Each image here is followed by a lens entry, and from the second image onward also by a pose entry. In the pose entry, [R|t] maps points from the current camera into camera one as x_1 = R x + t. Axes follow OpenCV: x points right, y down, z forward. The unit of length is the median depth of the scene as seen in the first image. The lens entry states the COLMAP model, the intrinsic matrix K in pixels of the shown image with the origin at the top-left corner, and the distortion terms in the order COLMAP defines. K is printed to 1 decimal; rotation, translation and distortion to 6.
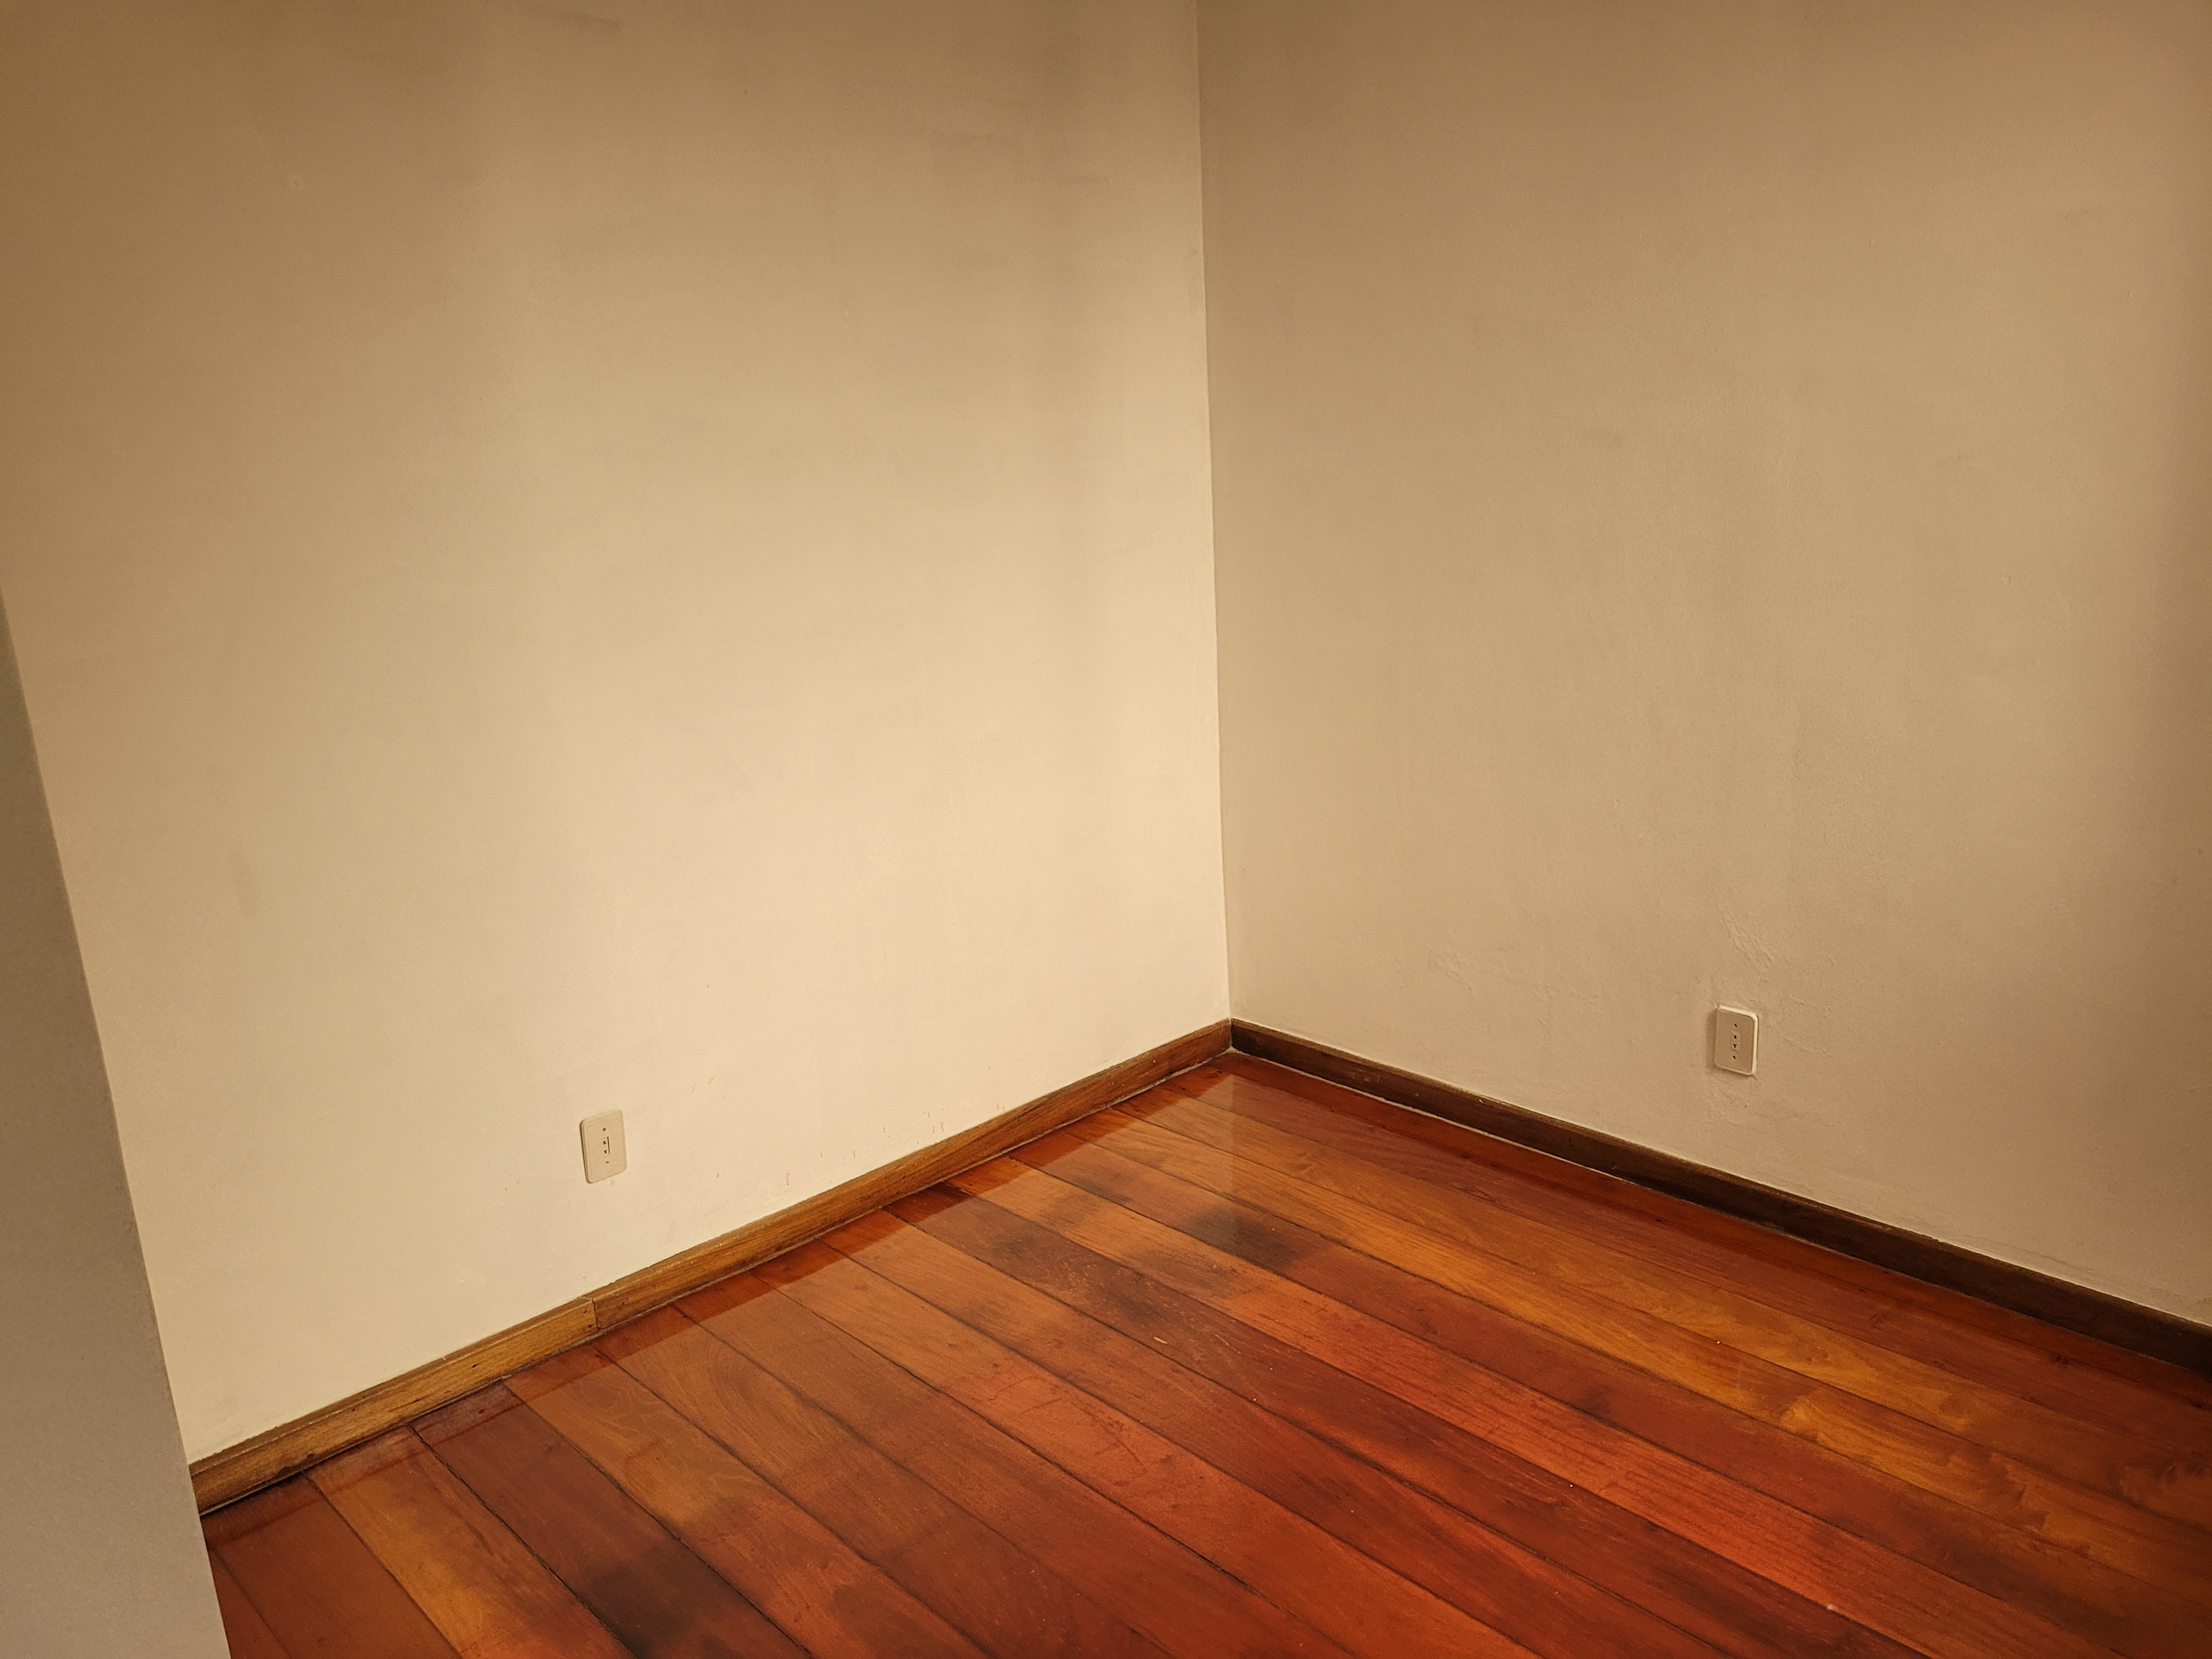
lens RADIAL K [[1655.0, 0, 1086.3], [0, 1655.0, 830.2], [0, 0, 1]] dist [0.055228, -0.045743]
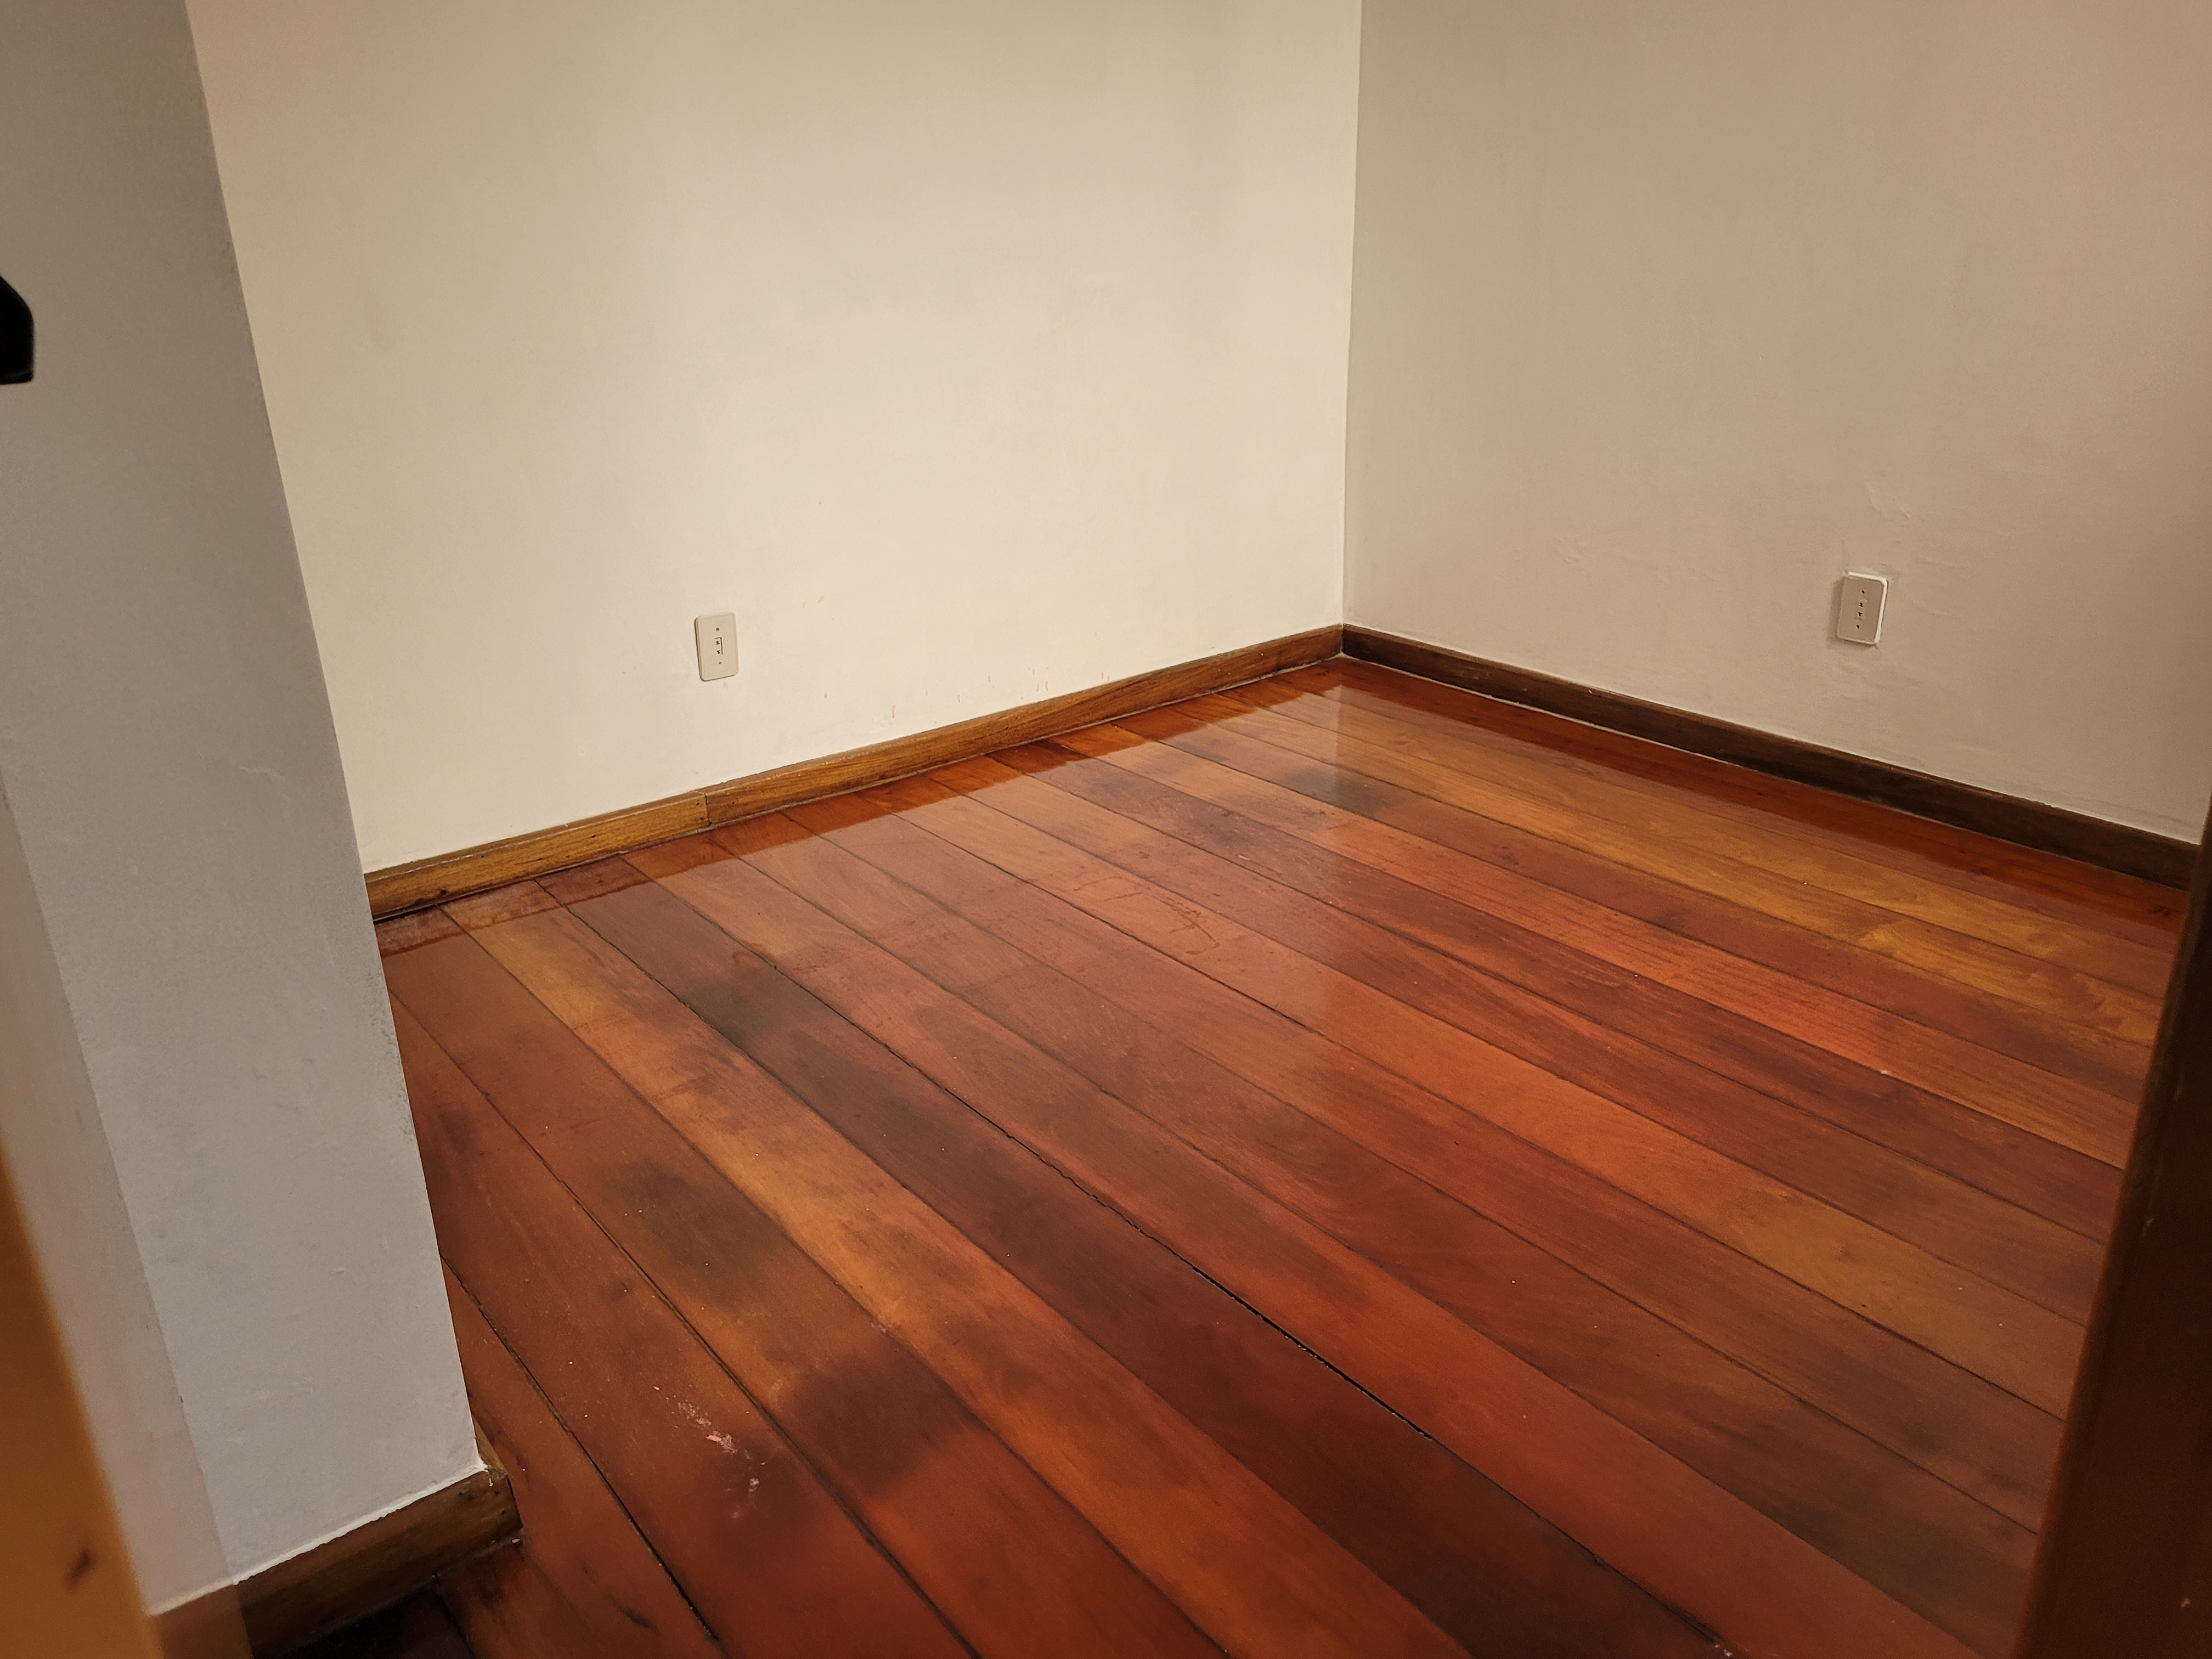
lens RADIAL K [[1655.0, 0, 1086.3], [0, 1655.0, 830.2], [0, 0, 1]] dist [0.055228, -0.045743]
pose [[0.995149, 0.058902, -0.078802, 0.028555], [-0.048679, 0.990850, 0.125887, 0.172307], [0.085496, -0.121441, 0.988910, -0.016501]]
